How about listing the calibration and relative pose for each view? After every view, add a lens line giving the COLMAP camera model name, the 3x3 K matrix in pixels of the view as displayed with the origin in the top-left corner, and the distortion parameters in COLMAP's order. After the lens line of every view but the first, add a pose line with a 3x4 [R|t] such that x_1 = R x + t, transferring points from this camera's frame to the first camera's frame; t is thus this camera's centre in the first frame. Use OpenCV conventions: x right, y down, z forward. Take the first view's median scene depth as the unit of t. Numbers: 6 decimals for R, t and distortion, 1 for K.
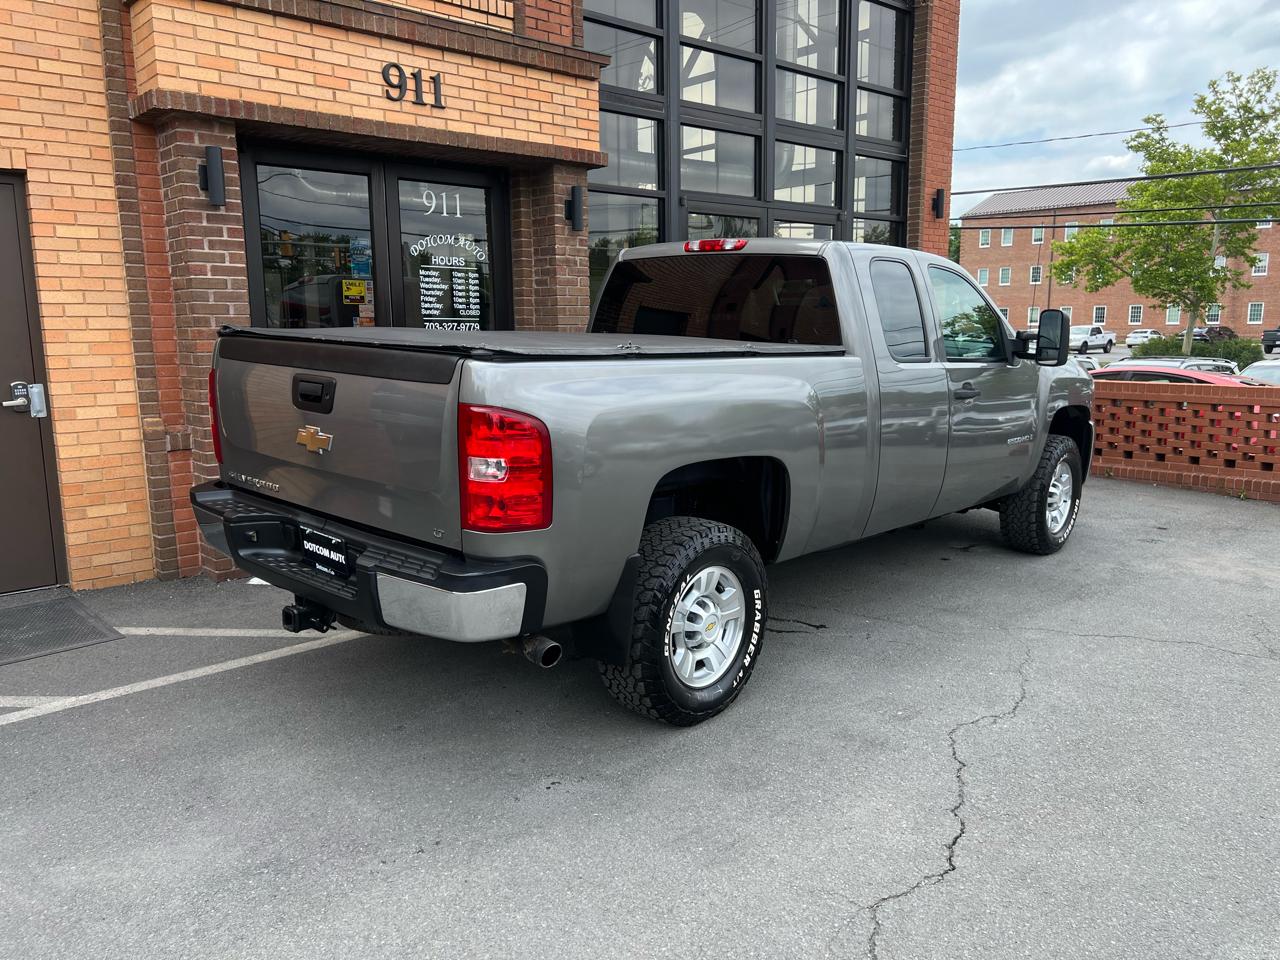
lens RADIAL K [[964.4, 0, 640.5], [0, 964.4, 485.9], [0, 0, 1]] dist [0.046368, -0.054517]
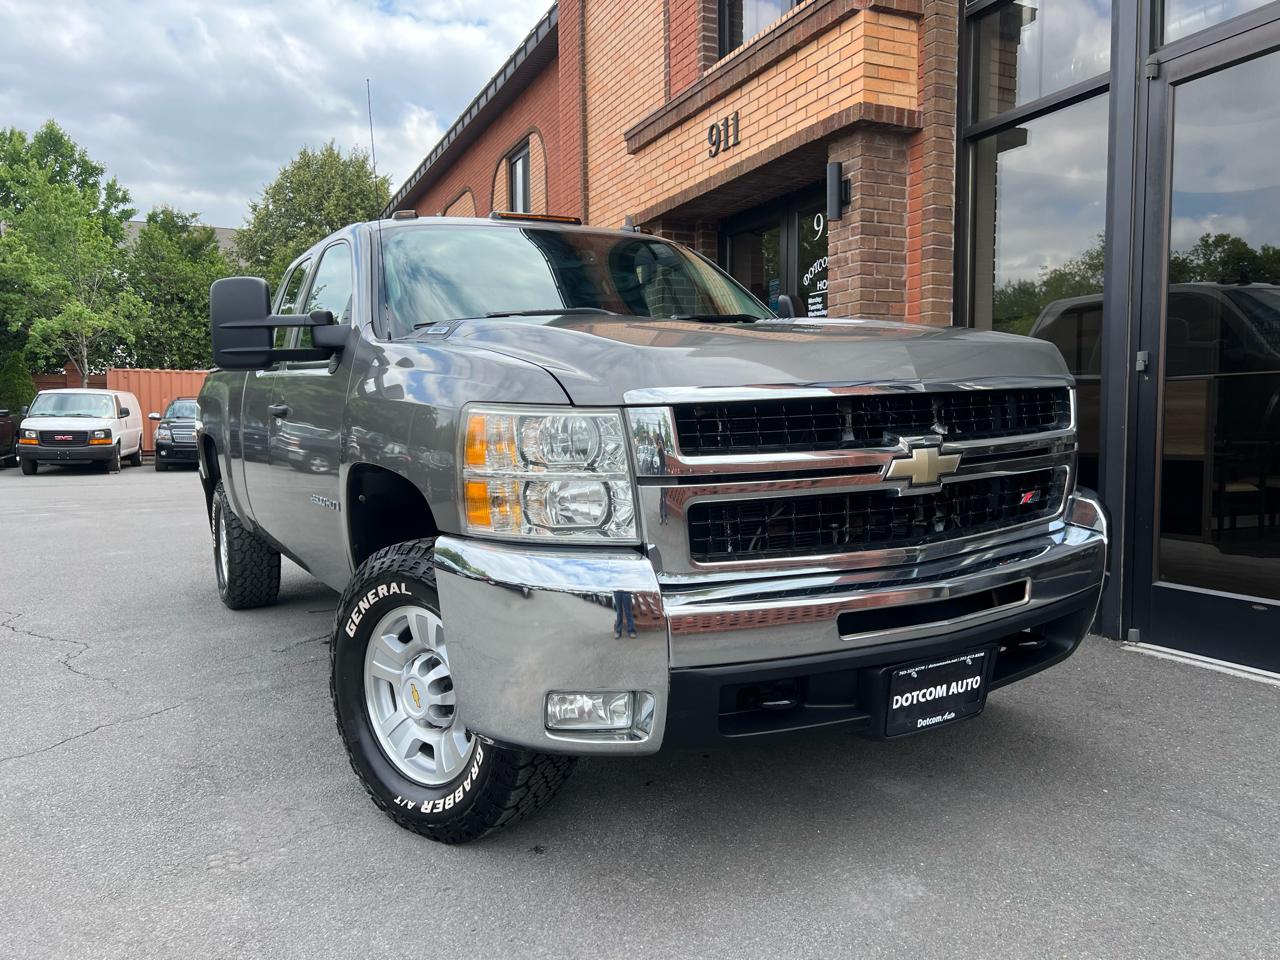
lens RADIAL K [[964.4, 0, 640.5], [0, 964.4, 485.9], [0, 0, 1]] dist [0.046368, -0.054517]
pose [[-0.297955, 0.070502, -0.951973, 0.861842], [-0.151200, 0.981194, 0.119990, -0.148848], [0.942529, 0.179690, -0.281692, 1.313340]]
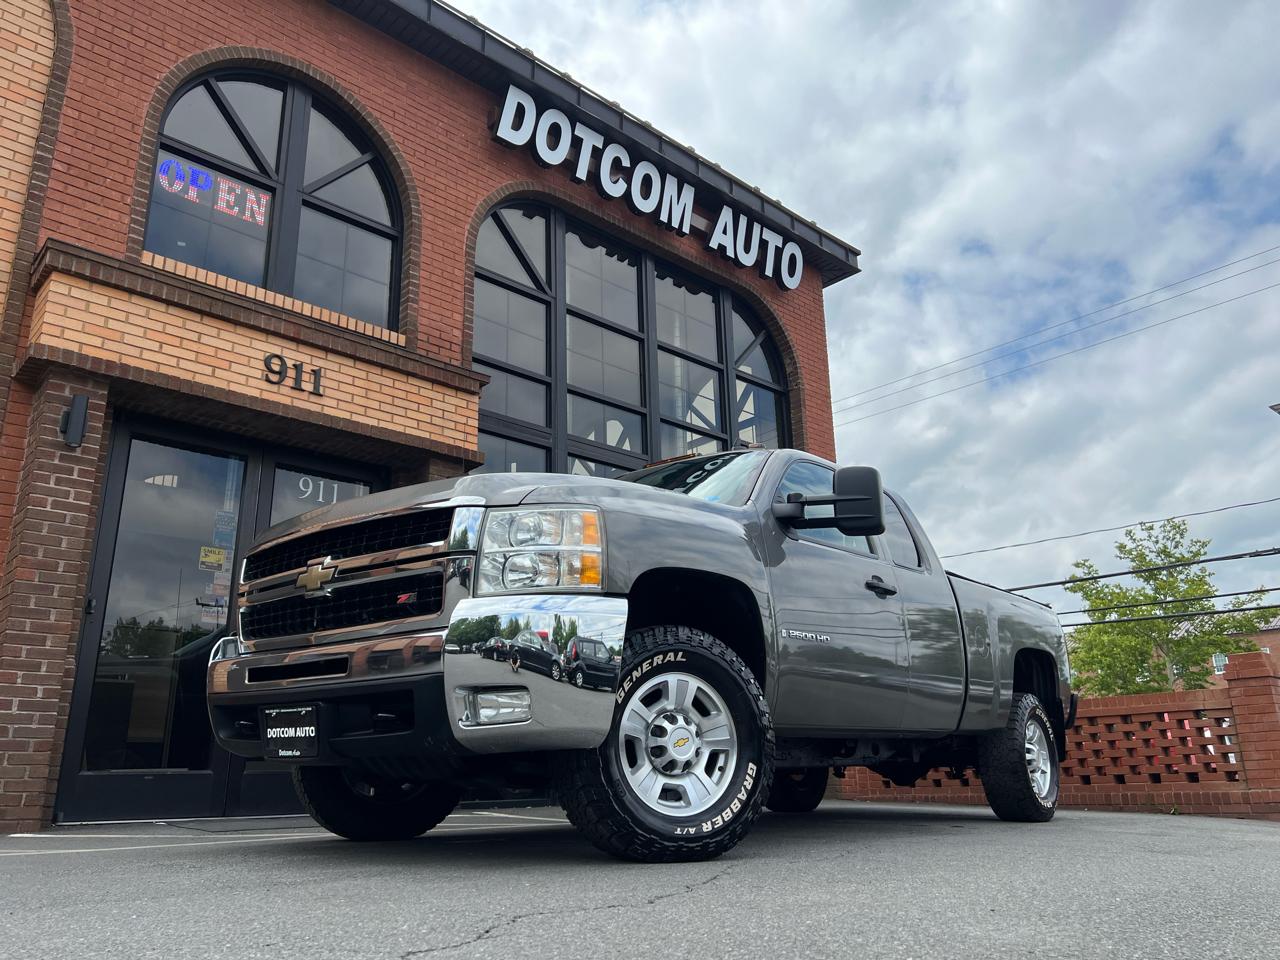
lens RADIAL K [[961.0, 0, 641.8], [0, 961.0, 482.1], [0, 0, 1]] dist [0.058910, -0.066811]
pose [[0.999801, -0.009215, 0.017698, 0.147531], [0.016334, 0.887446, -0.460622, 0.219878], [-0.011462, 0.460820, 0.887420, 0.069046]]
